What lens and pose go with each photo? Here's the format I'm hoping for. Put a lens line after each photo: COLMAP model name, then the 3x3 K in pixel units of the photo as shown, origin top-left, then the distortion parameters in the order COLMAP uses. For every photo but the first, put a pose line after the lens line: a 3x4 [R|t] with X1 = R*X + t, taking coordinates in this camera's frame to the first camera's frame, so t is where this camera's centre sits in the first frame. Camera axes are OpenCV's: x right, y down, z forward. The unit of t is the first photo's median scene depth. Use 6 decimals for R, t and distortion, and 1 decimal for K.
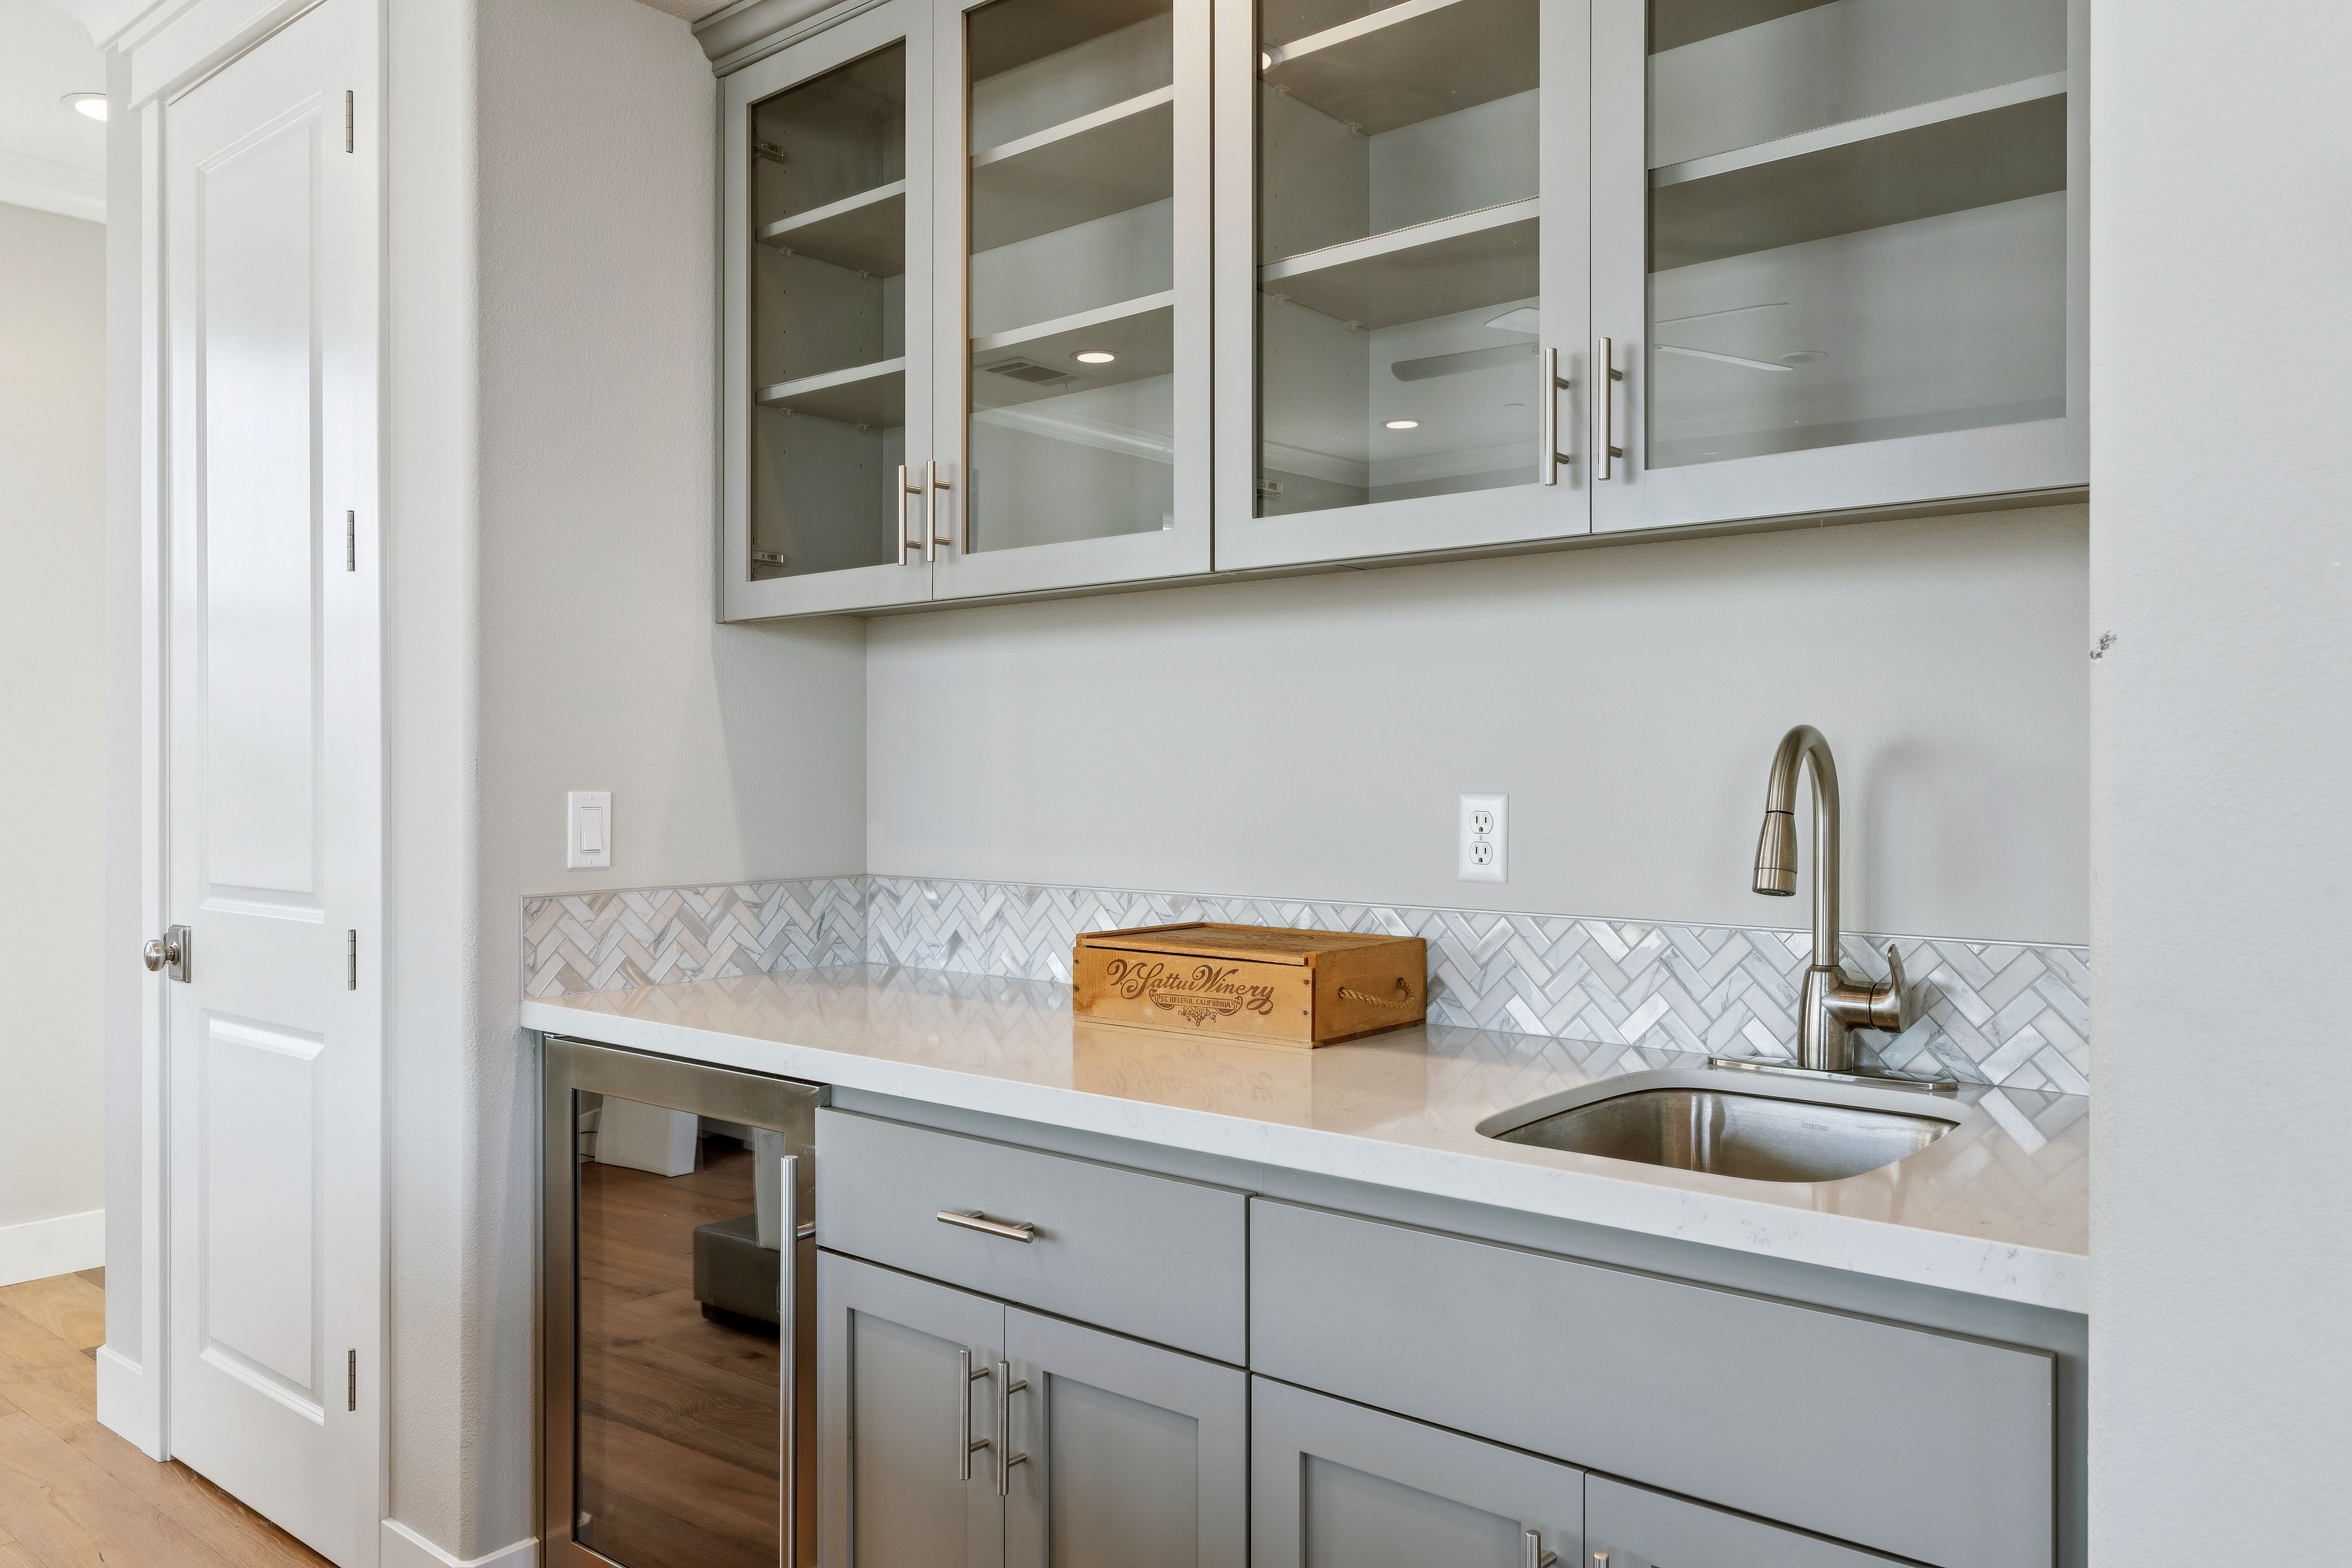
lens RADIAL K [[1701.1, 0, 1176.0], [0, 1701.1, 784.0], [0, 0, 1]] dist [0.002967, 0.000684]
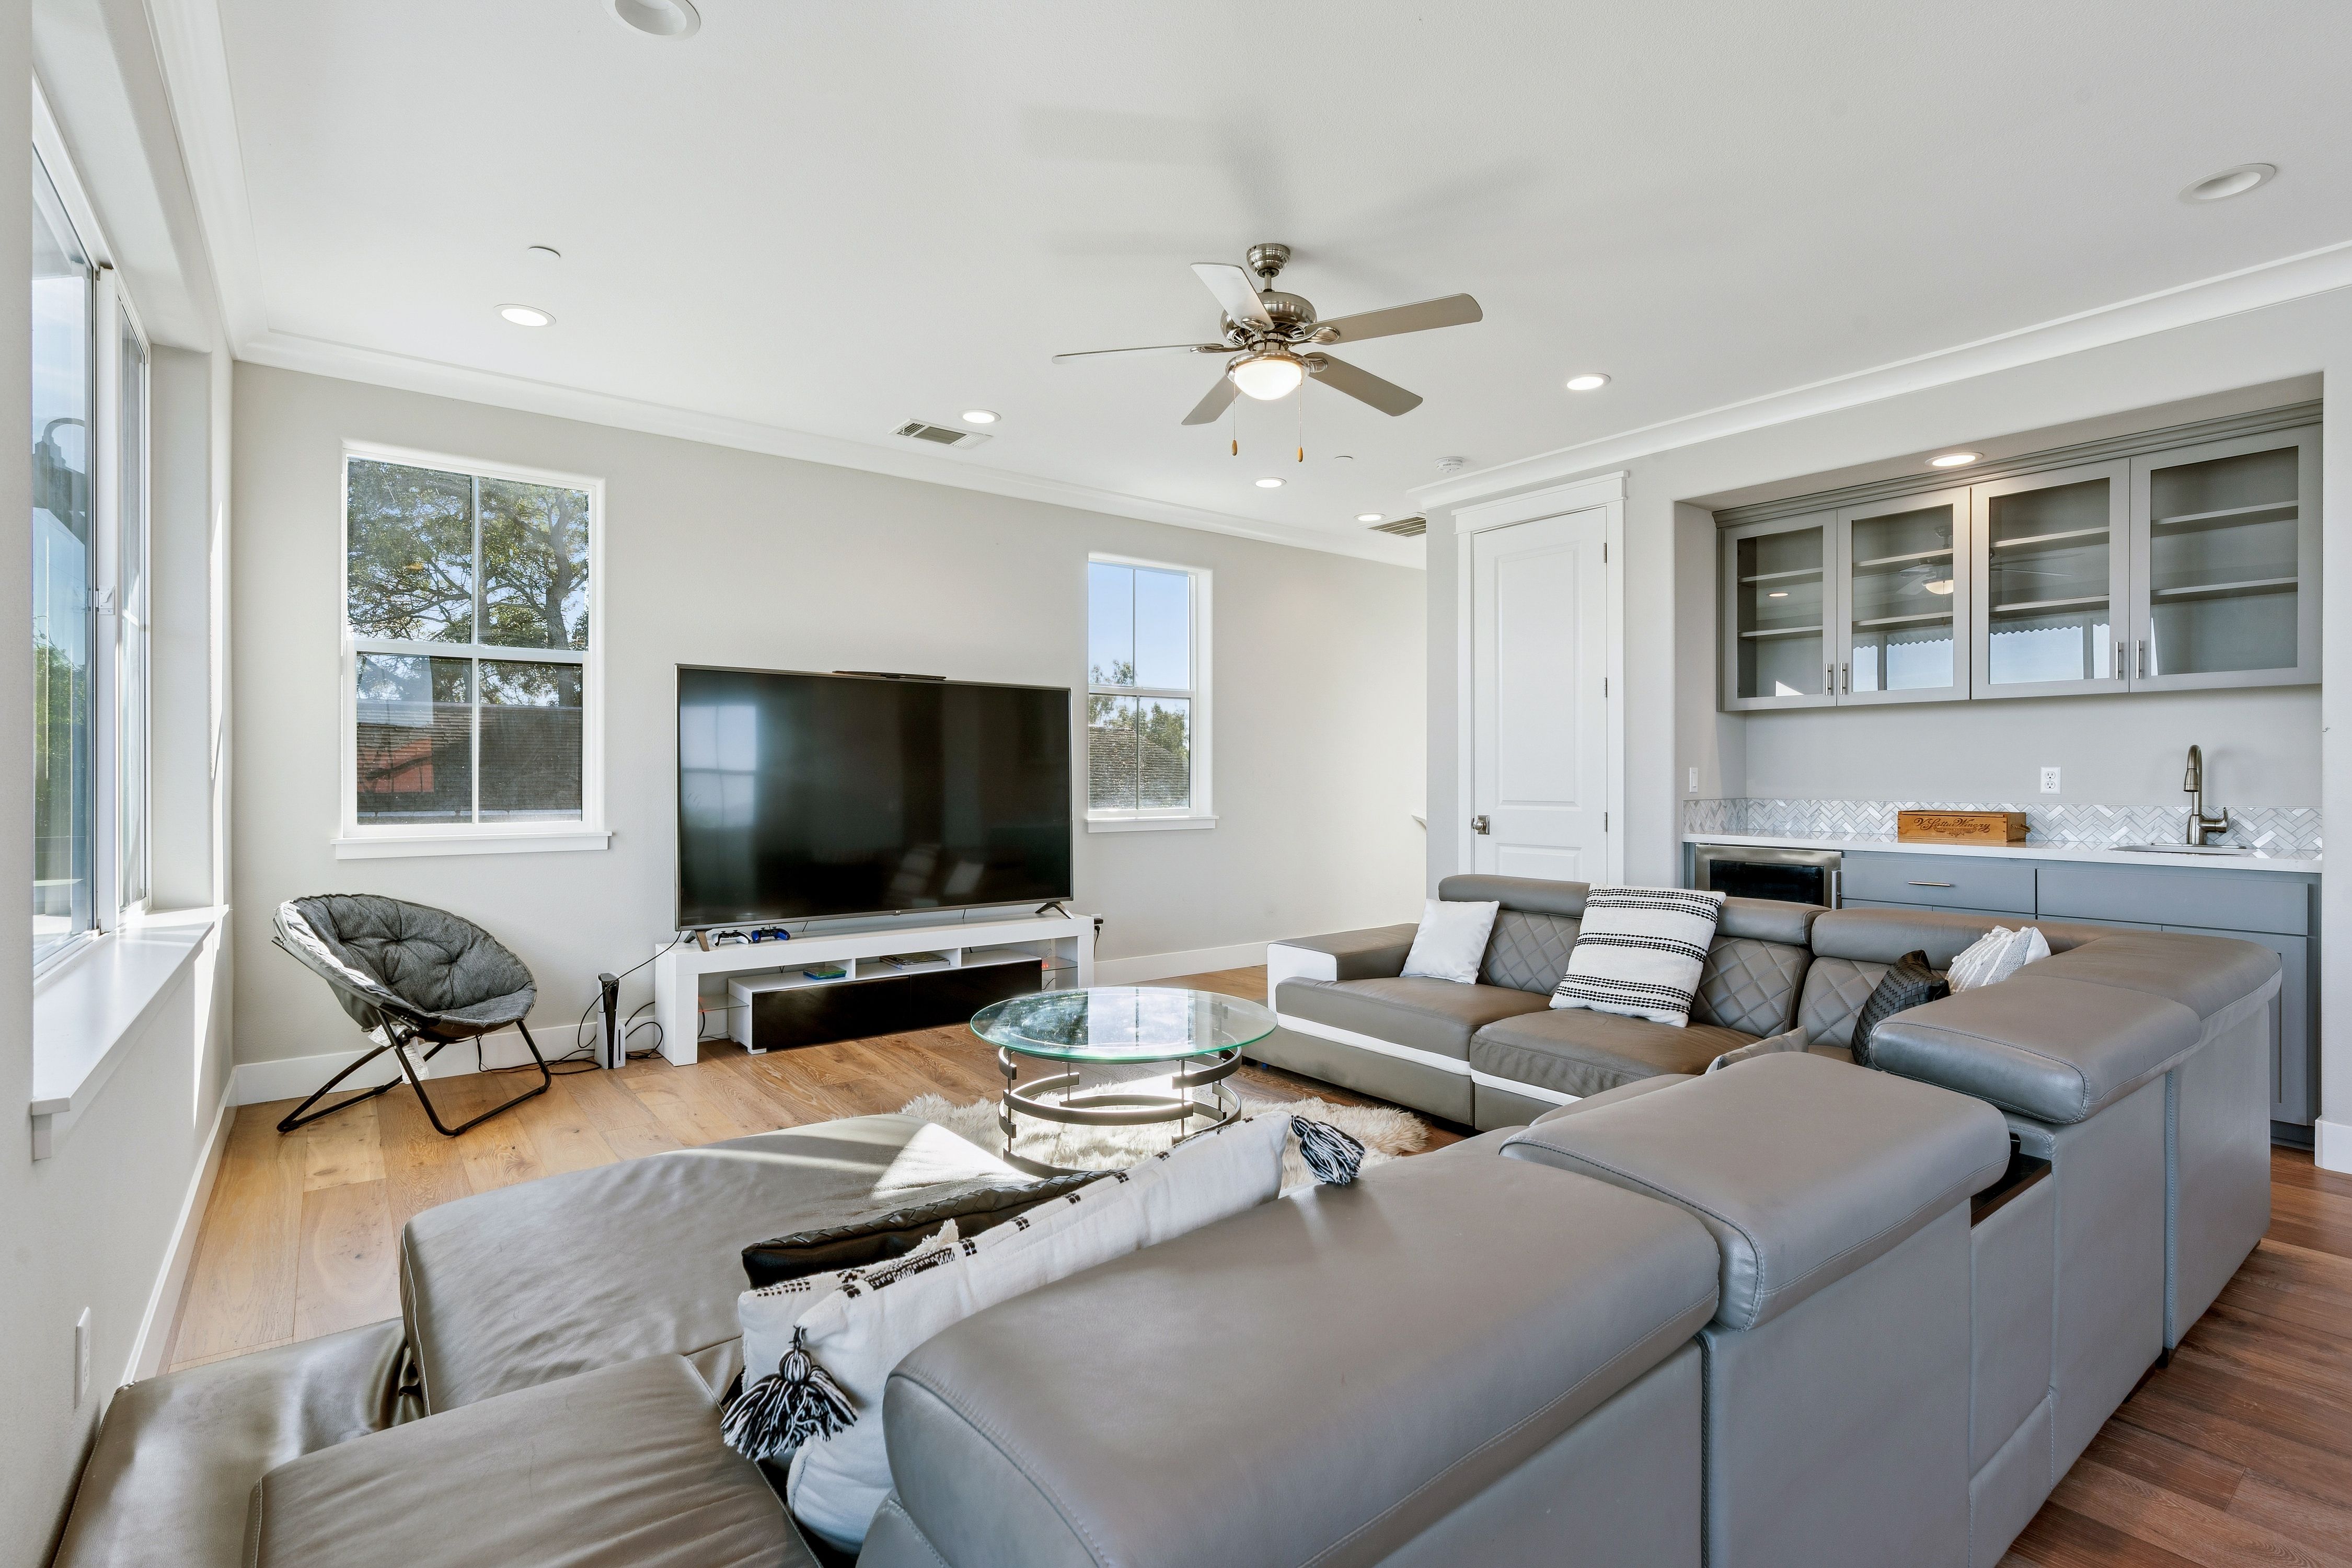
lens RADIAL K [[1087.8, 0, 1176.0], [0, 1087.8, 784.0], [0, 0, 1]] dist [-0.002792, -0.000504]
pose [[0.977885, 0.002840, -0.209125, -1.020754], [-0.002890, 0.999996, 0.000069, 0.044179], [0.209124, 0.000537, 0.977889, -1.364461]]
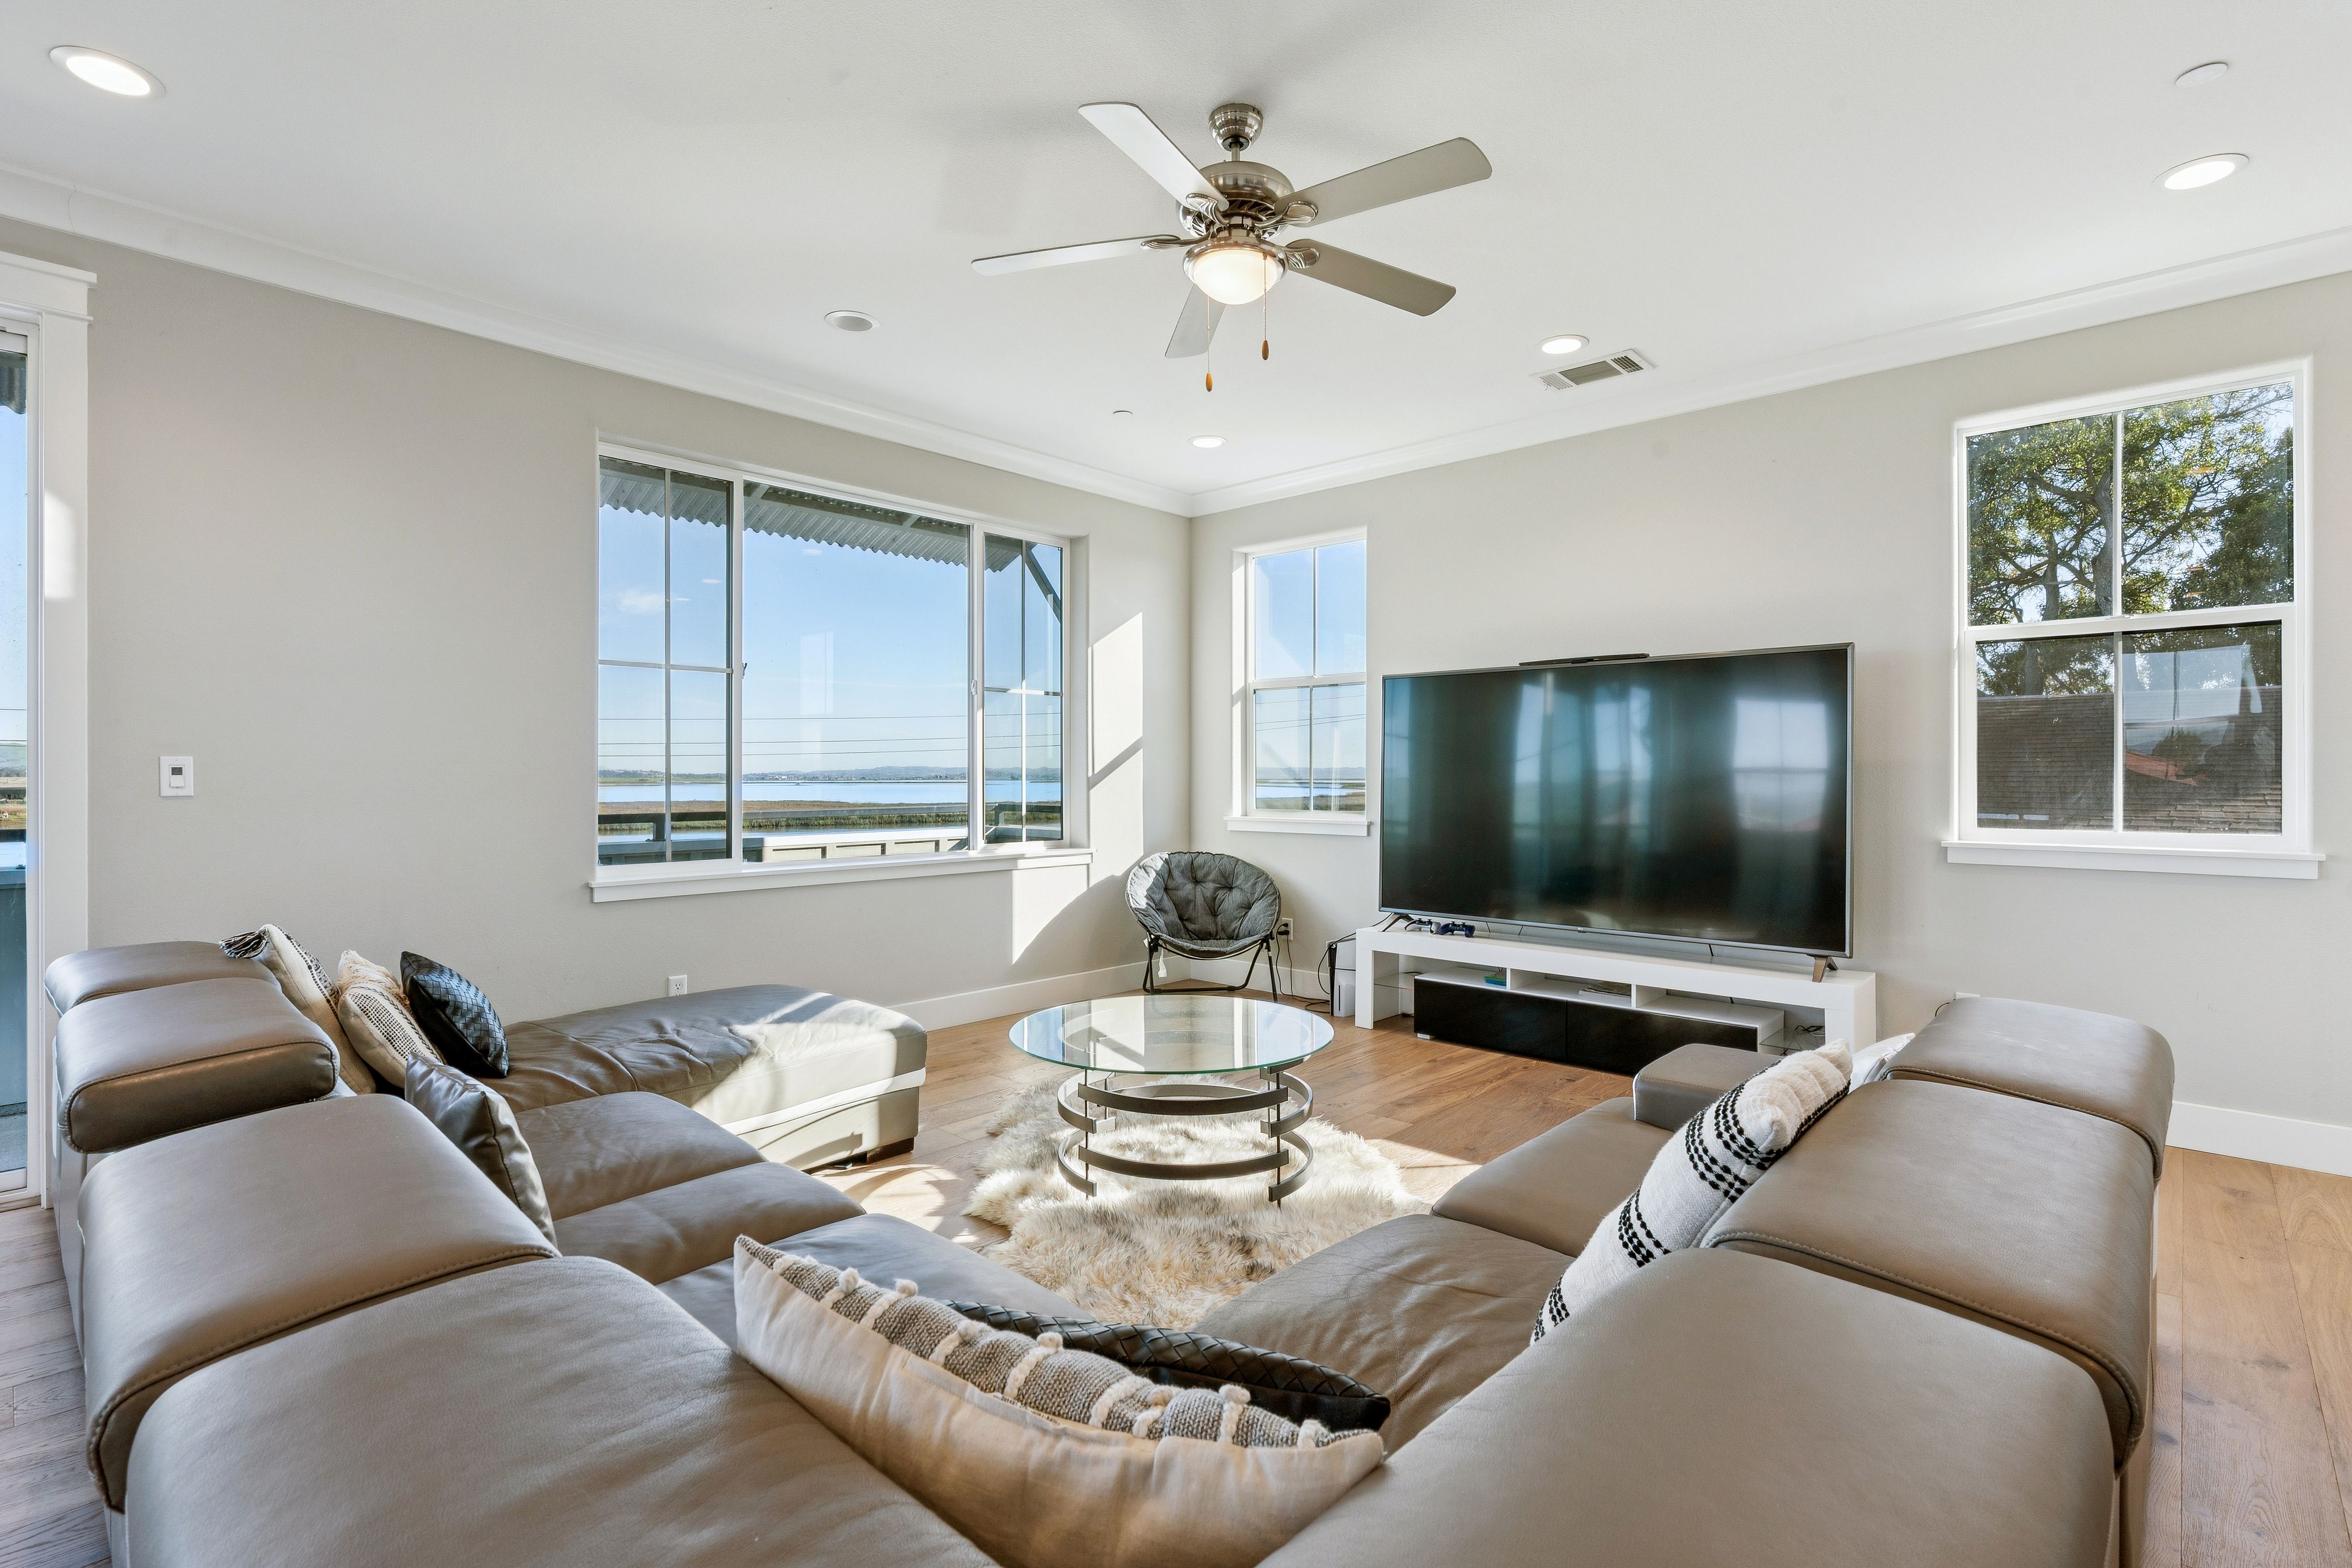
lens RADIAL K [[1087.8, 0, 1176.0], [0, 1087.8, 784.0], [0, 0, 1]] dist [-0.002792, -0.000504]
pose [[-0.046043, 0.009031, -0.998899, 0.018648], [-0.007134, 0.999931, 0.009369, 0.031953], [0.998914, 0.007557, -0.045976, 0.168392]]
